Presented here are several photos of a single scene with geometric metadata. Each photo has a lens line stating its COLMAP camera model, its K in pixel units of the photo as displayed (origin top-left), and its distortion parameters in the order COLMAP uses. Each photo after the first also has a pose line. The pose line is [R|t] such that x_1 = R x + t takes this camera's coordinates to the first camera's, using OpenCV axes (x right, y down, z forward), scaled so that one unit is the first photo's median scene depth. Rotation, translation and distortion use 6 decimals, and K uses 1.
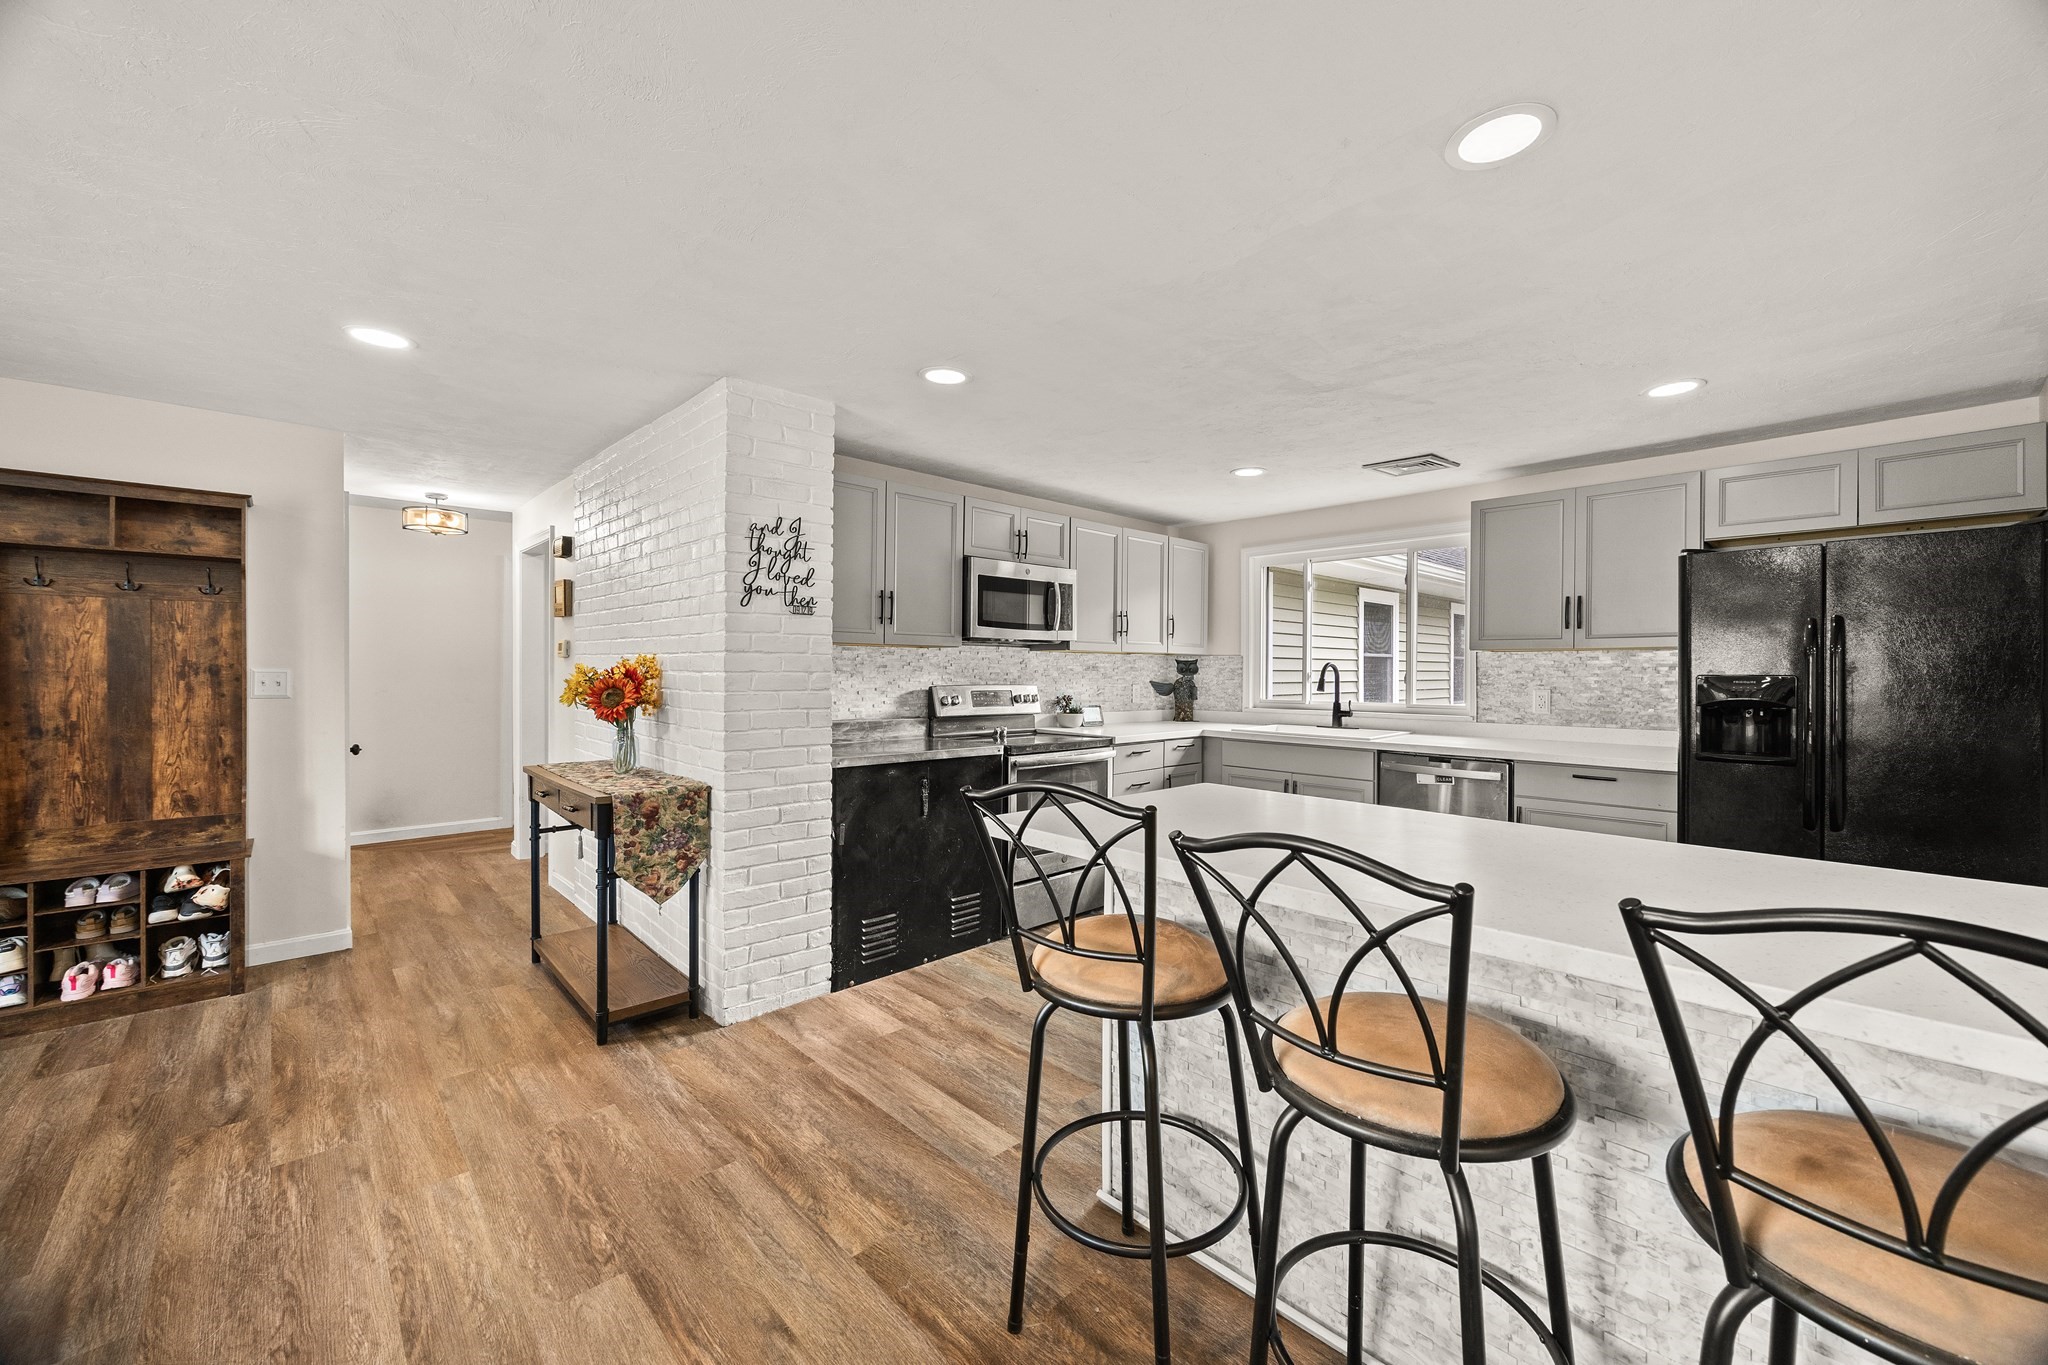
lens RADIAL K [[840.6, 0, 994.7], [0, 840.6, 659.1], [0, 0, 1]] dist [0.002906, 0.000020]
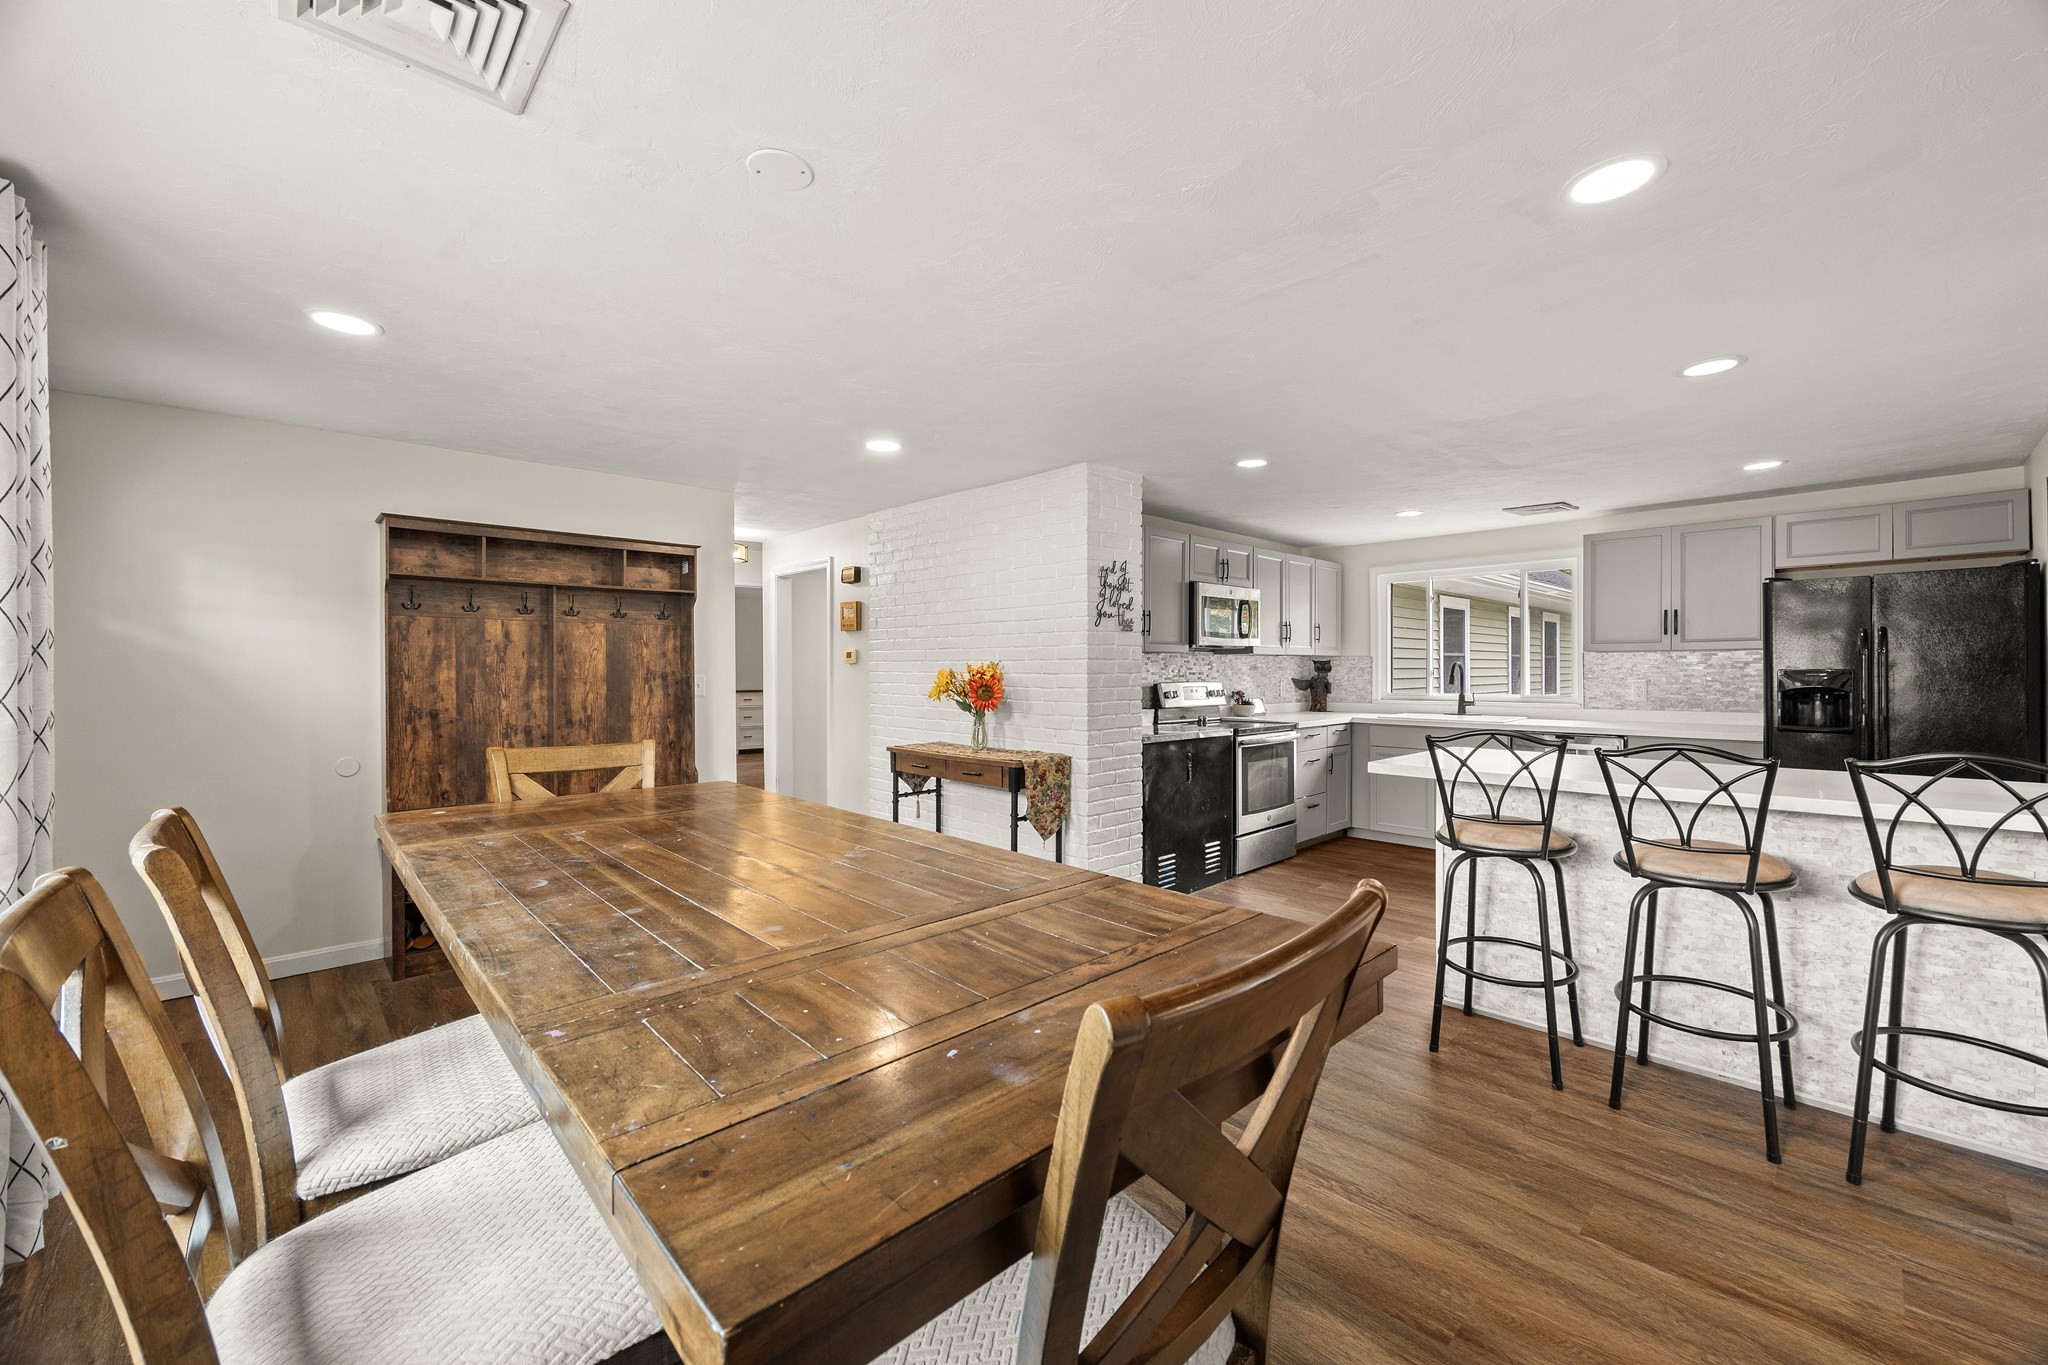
lens RADIAL K [[822.2, 0, 1031.8], [0, 822.2, 657.6], [0, 0, 1]] dist [0.008291, -0.000064]
pose [[0.999900, -0.009247, 0.010697, -0.383593], [0.009271, 0.999955, -0.002168, -0.008550], [-0.010677, 0.002267, 0.999940, -0.326003]]
